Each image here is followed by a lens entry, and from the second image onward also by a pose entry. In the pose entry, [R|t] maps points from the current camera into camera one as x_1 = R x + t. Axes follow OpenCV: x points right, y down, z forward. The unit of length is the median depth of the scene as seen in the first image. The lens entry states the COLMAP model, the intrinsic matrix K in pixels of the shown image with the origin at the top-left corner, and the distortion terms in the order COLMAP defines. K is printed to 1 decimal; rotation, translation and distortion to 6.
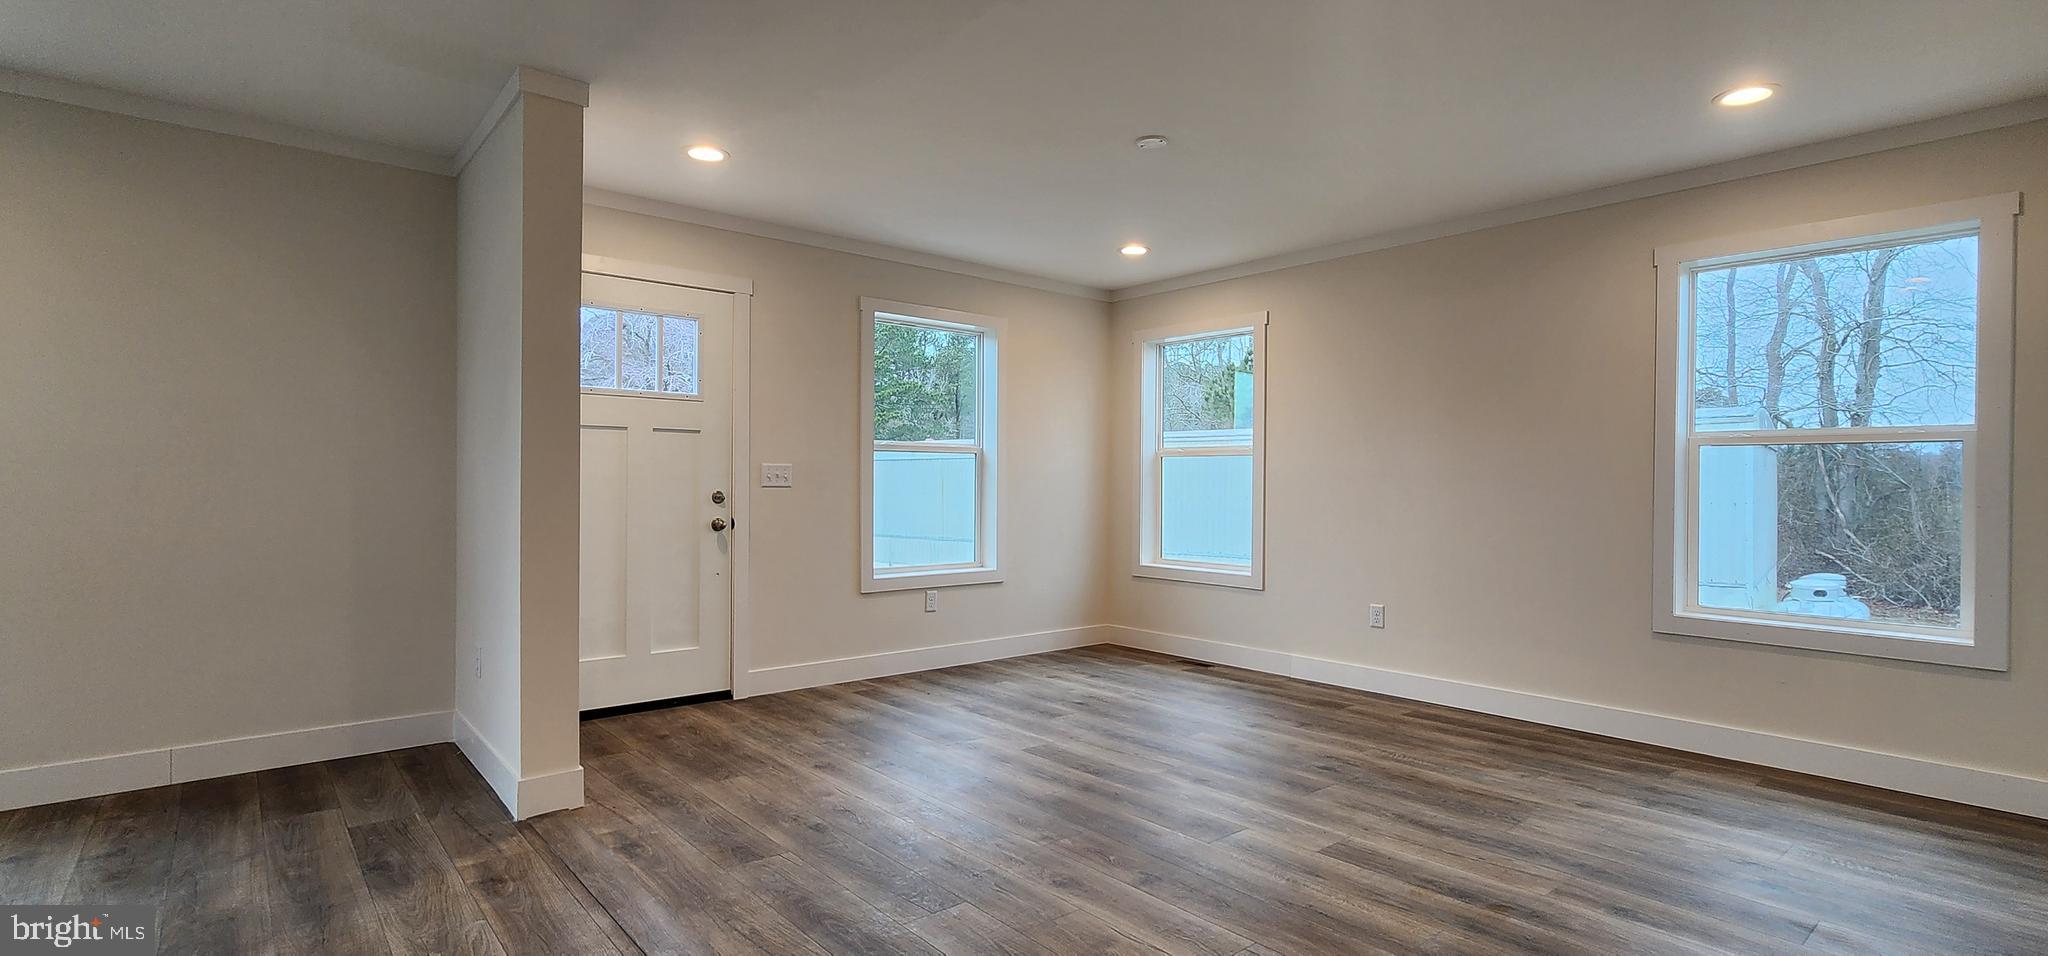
lens RADIAL K [[931.8, 0, 1024.0], [0, 931.8, 478.0], [0, 0, 1]] dist [-0.000429, 0.000115]
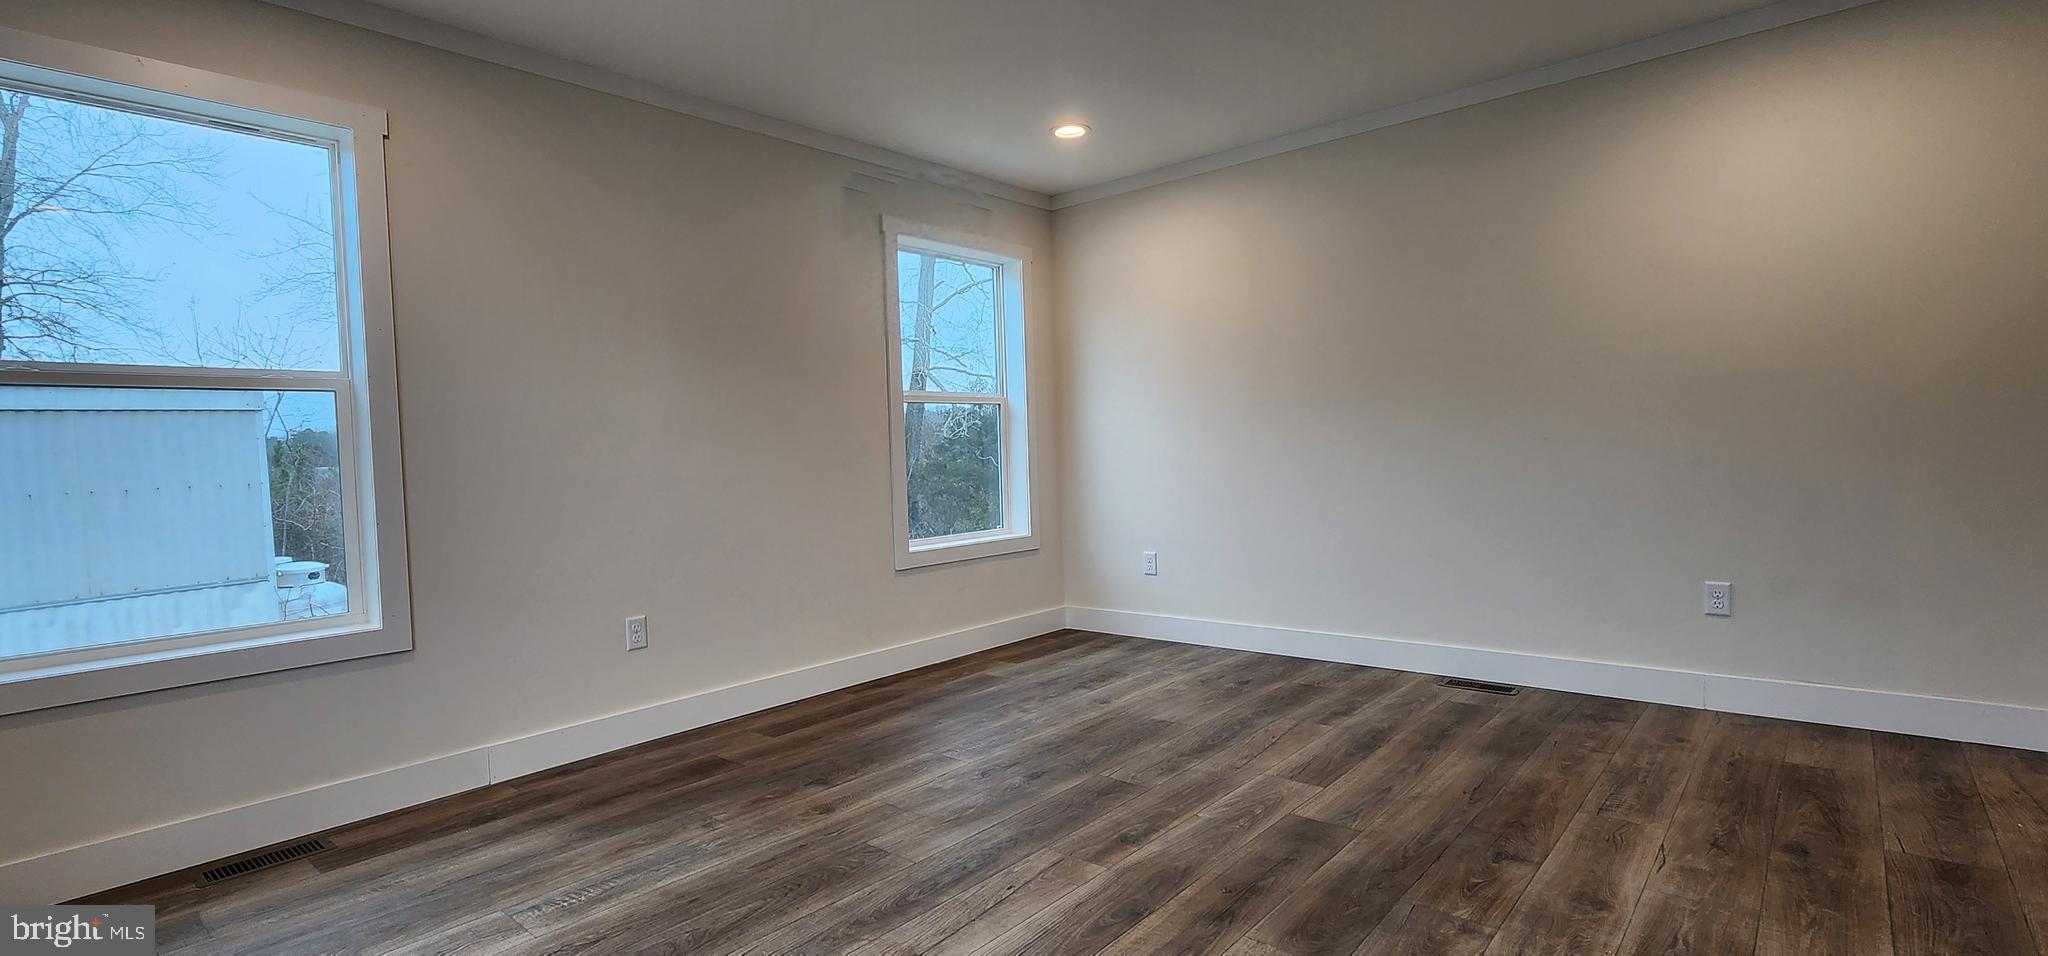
lens RADIAL K [[914.8, 0, 1028.4], [0, 914.8, 478.1], [0, 0, 1]] dist [0.001472, -0.000303]
pose [[-0.143278, -0.036905, 0.988994, -0.448611], [0.026938, 0.998789, 0.041173, 0.016073], [-0.989316, 0.032541, -0.142110, 1.083461]]
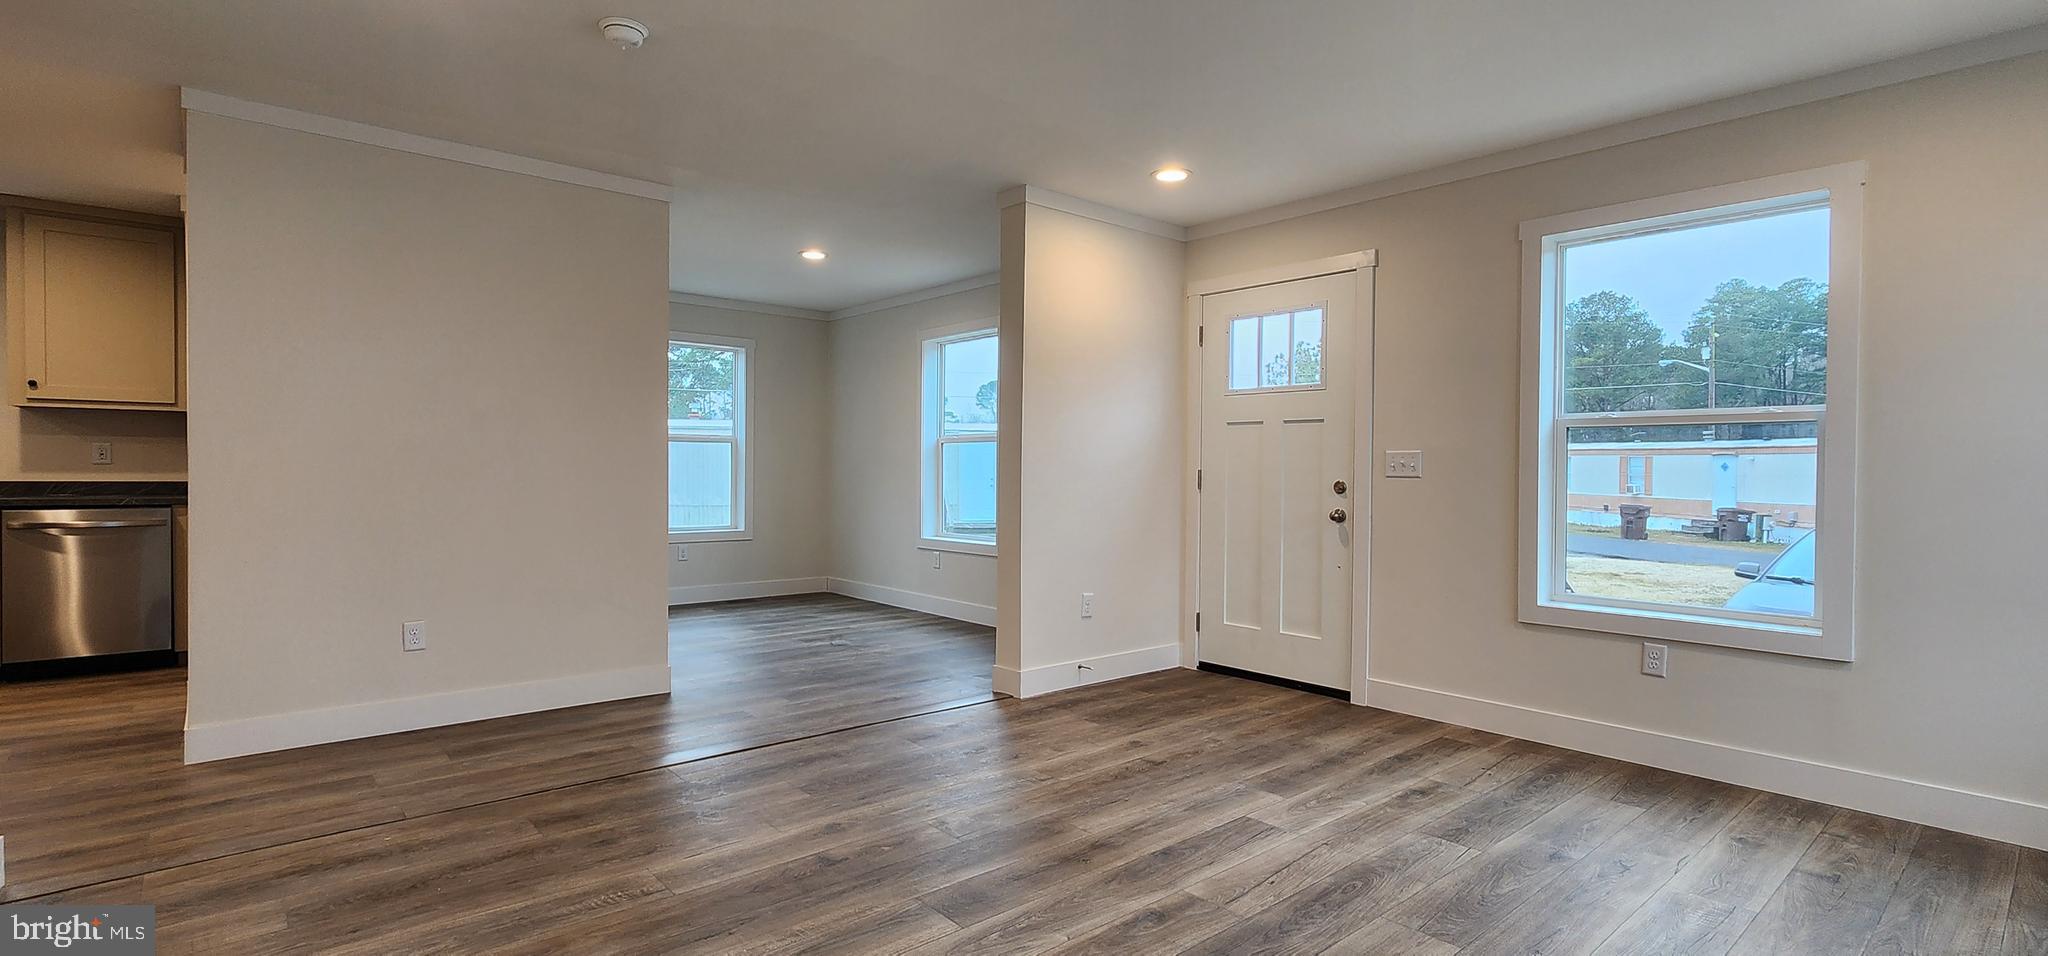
lens RADIAL K [[941.7, 0, 1023.8], [0, 941.7, 451.7], [0, 0, 1]] dist [0.010040, 0.000680]
pose [[0.005646, -0.019036, -0.999803, 0.813030], [-0.000733, 0.999818, -0.019041, 0.003157], [0.999984, 0.000840, 0.005631, 0.835949]]
